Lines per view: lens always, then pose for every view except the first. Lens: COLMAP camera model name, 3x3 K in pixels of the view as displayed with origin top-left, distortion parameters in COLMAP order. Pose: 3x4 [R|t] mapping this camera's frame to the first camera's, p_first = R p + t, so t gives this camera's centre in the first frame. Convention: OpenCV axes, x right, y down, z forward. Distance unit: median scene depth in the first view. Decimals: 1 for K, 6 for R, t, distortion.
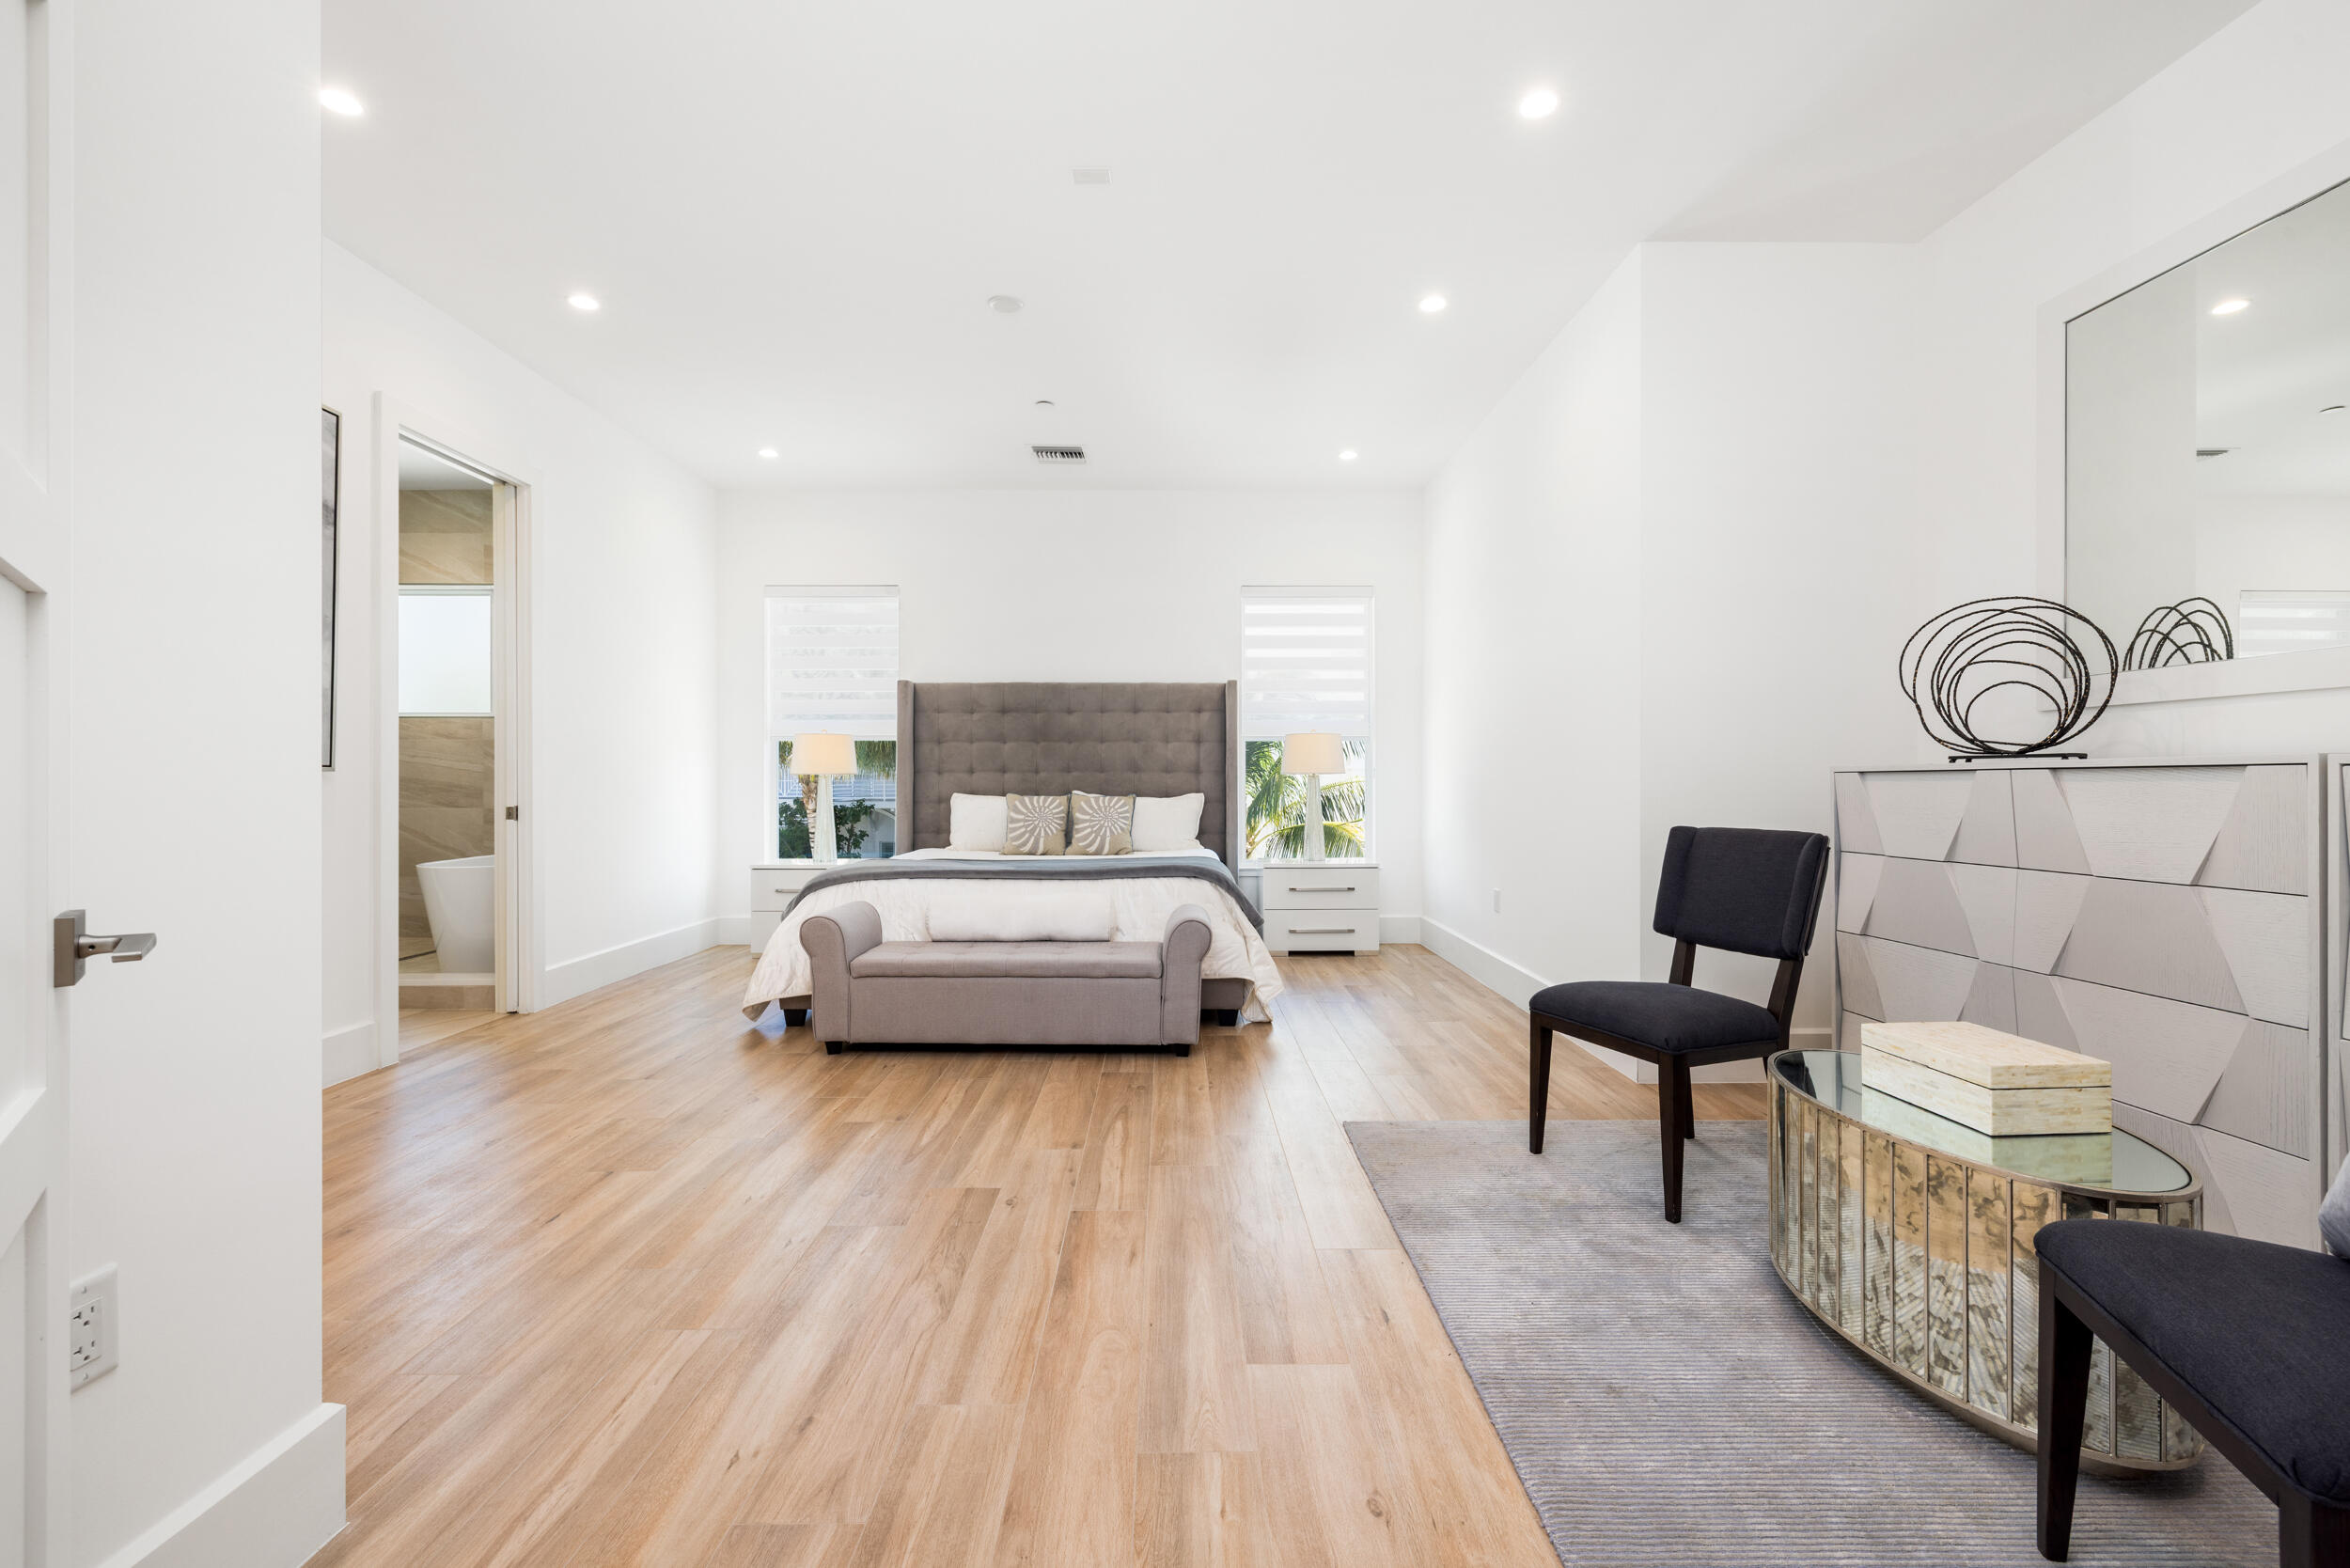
lens RADIAL K [[1046.8, 0, 1175.0], [0, 1046.8, 784.0], [0, 0, 1]] dist [-0.002342, -0.000043]
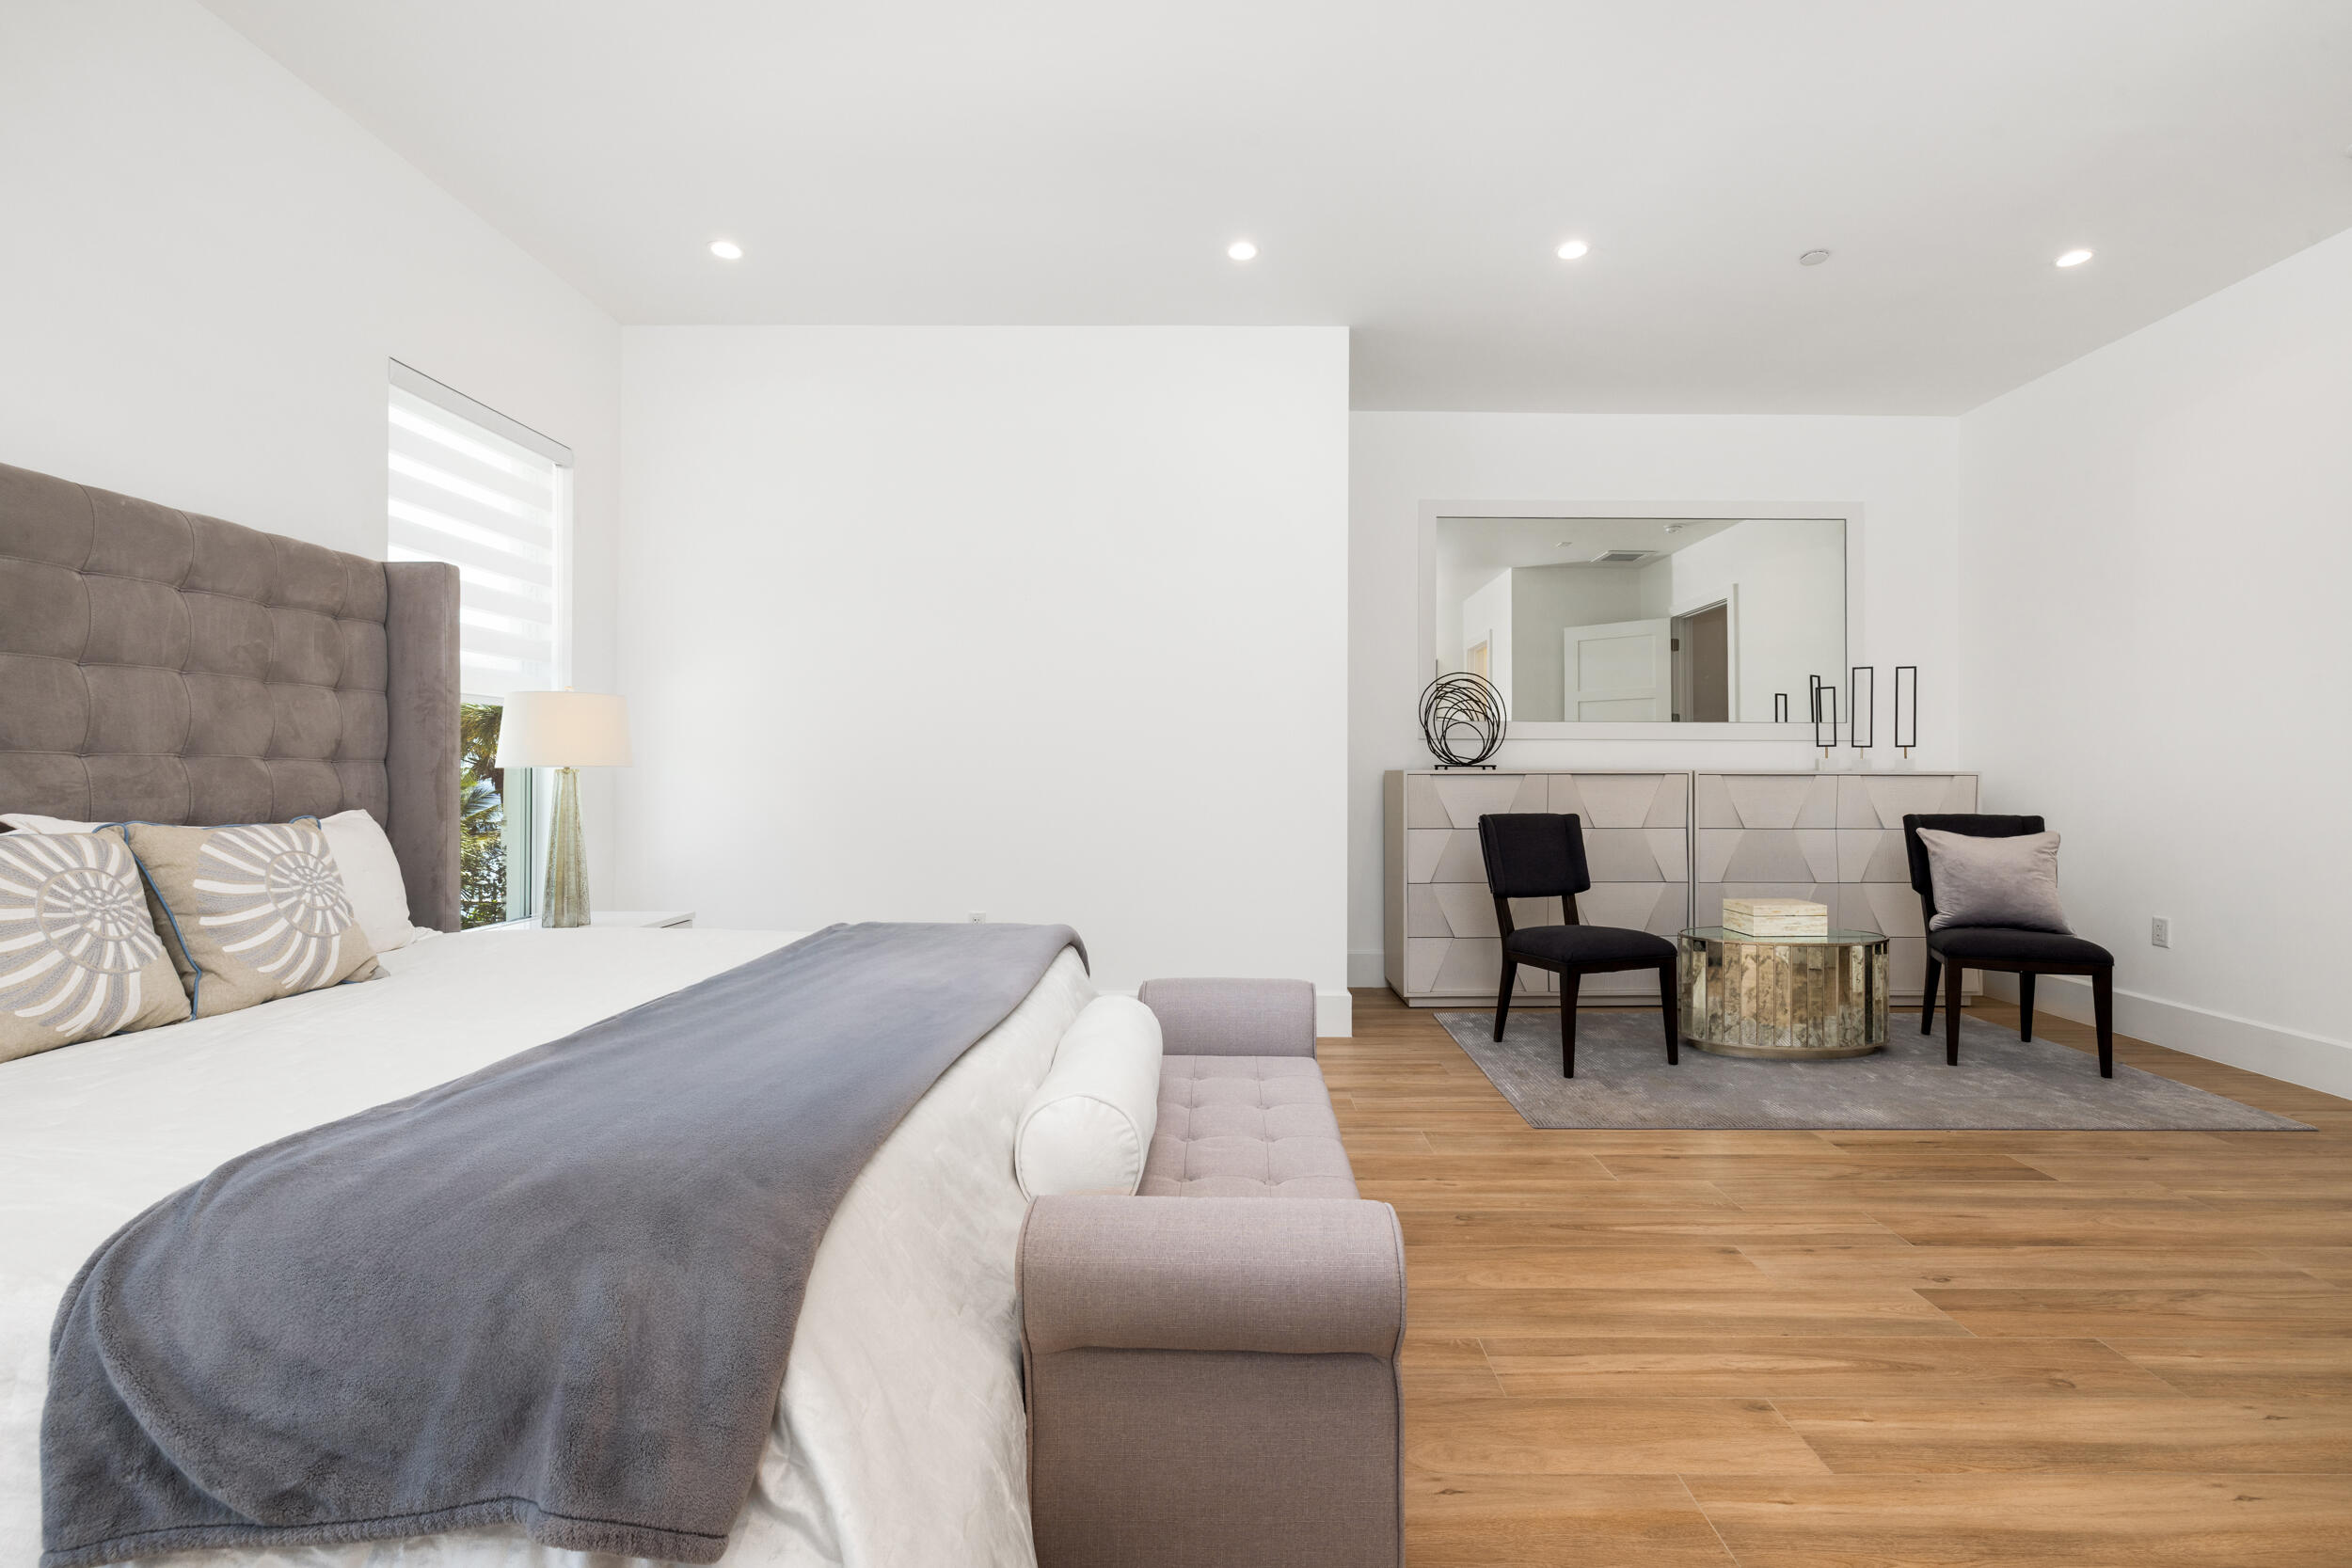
lens RADIAL K [[1047.5, 0, 1176.0], [0, 1047.5, 784.0], [0, 0, 1]] dist [-0.002342, -0.000043]
pose [[-0.010876, -0.008483, 0.999905, -0.905863], [0.000447, 0.999964, 0.008488, -0.011777], [-0.999941, 0.000539, -0.010871, 1.477693]]
